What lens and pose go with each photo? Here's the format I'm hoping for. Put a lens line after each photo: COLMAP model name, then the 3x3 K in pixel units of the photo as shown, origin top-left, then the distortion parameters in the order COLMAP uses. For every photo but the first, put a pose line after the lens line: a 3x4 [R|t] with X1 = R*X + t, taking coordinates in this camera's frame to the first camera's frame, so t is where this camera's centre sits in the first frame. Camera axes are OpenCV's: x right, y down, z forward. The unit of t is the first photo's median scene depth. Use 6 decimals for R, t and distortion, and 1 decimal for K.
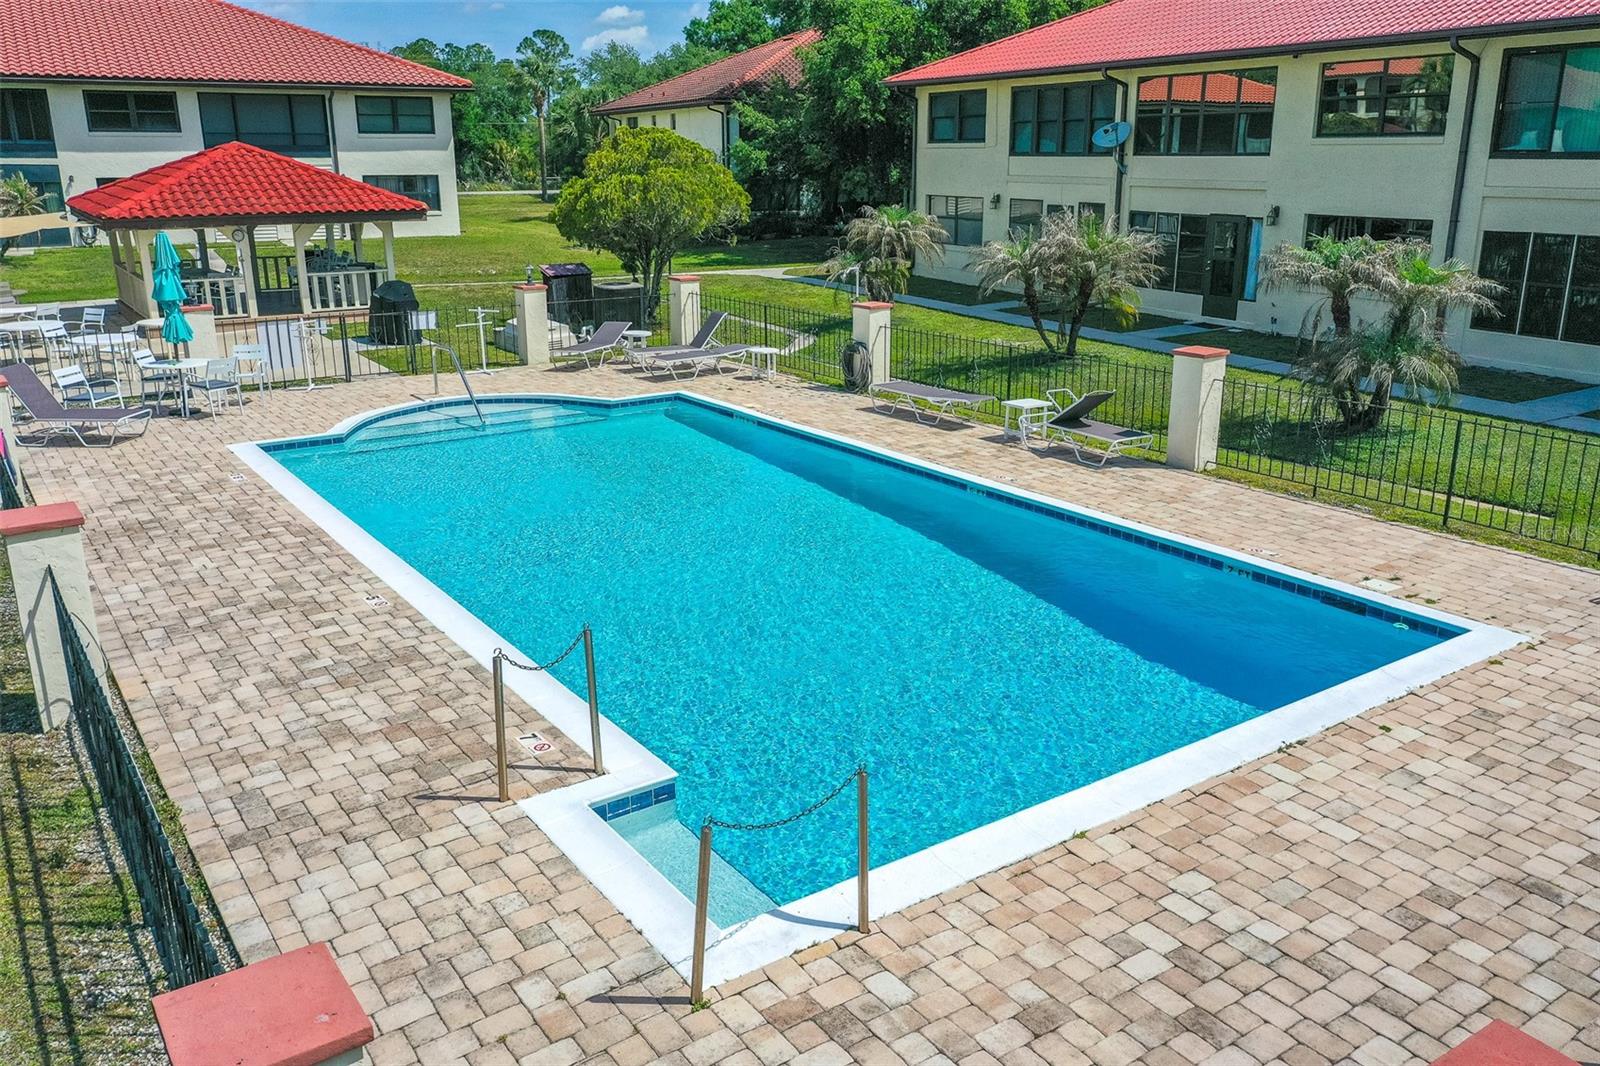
lens RADIAL K [[1255.7, 0, 800.0], [0, 1255.7, 533.0], [0, 0, 1]] dist [-0.013786, 0.001460]
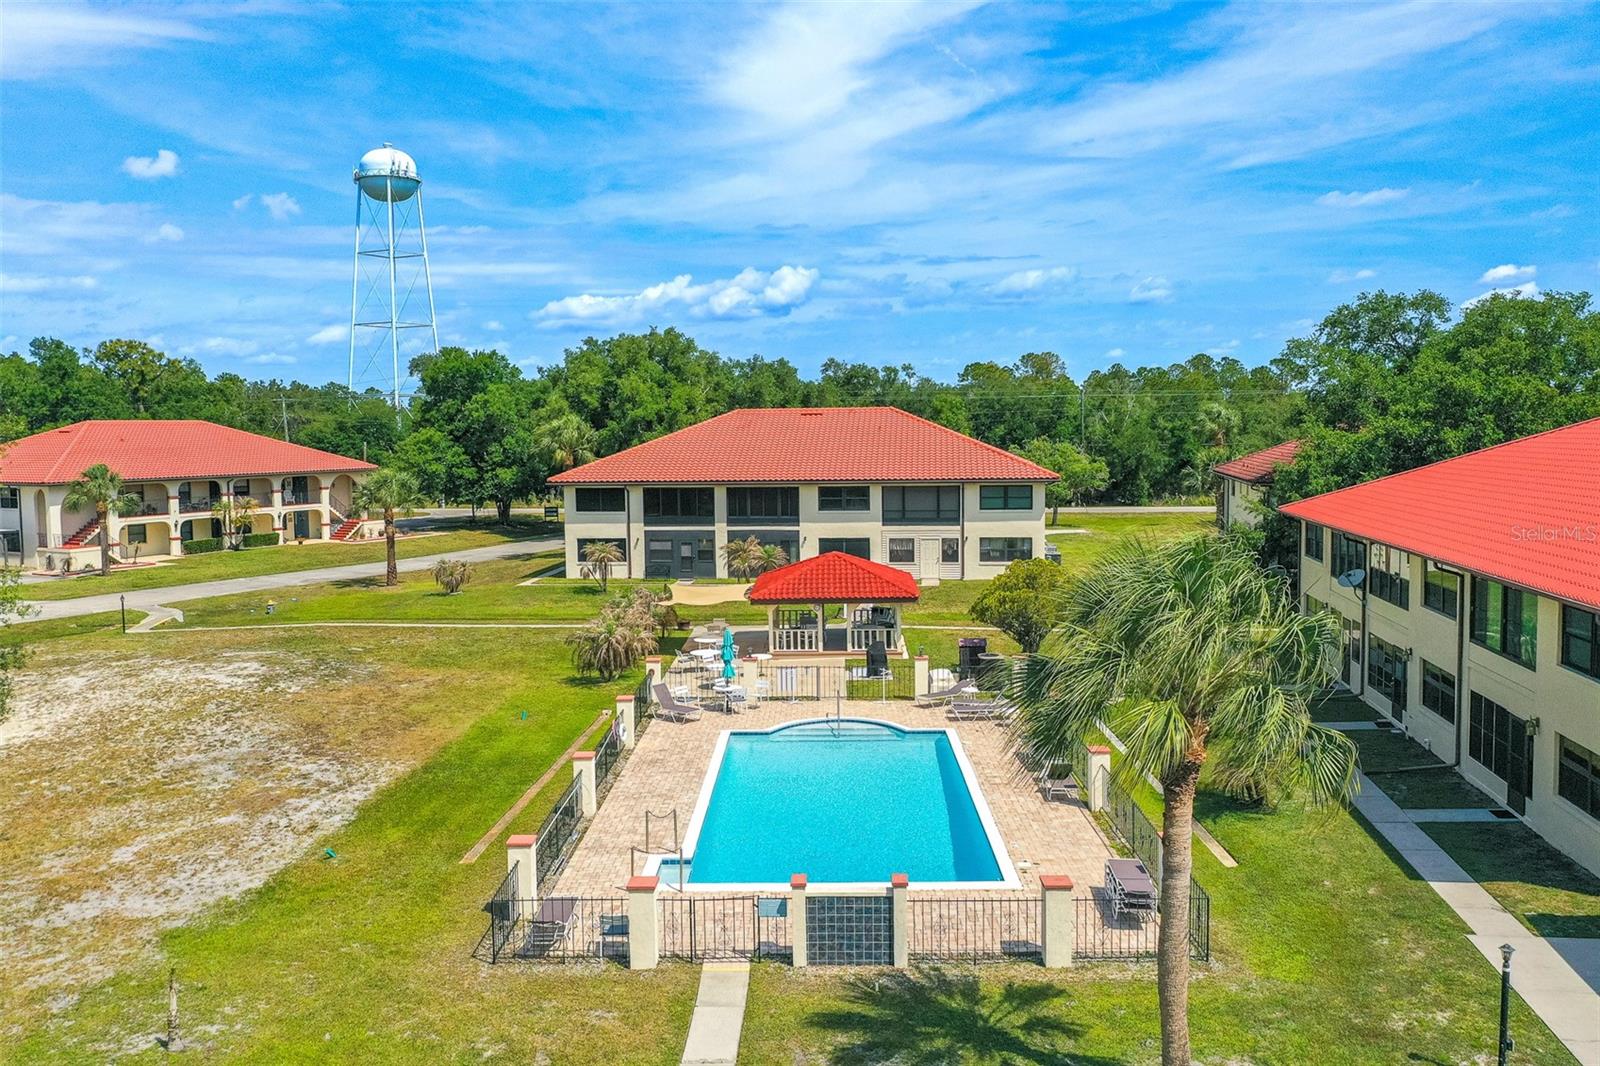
lens RADIAL K [[1255.7, 0, 800.0], [0, 1255.7, 533.0], [0, 0, 1]] dist [-0.013786, 0.001460]
pose [[0.806610, 0.036062, -0.589983, 0.576633], [-0.157130, 0.975305, -0.155210, -0.050722], [0.569816, 0.217898, 0.792357, -0.469714]]
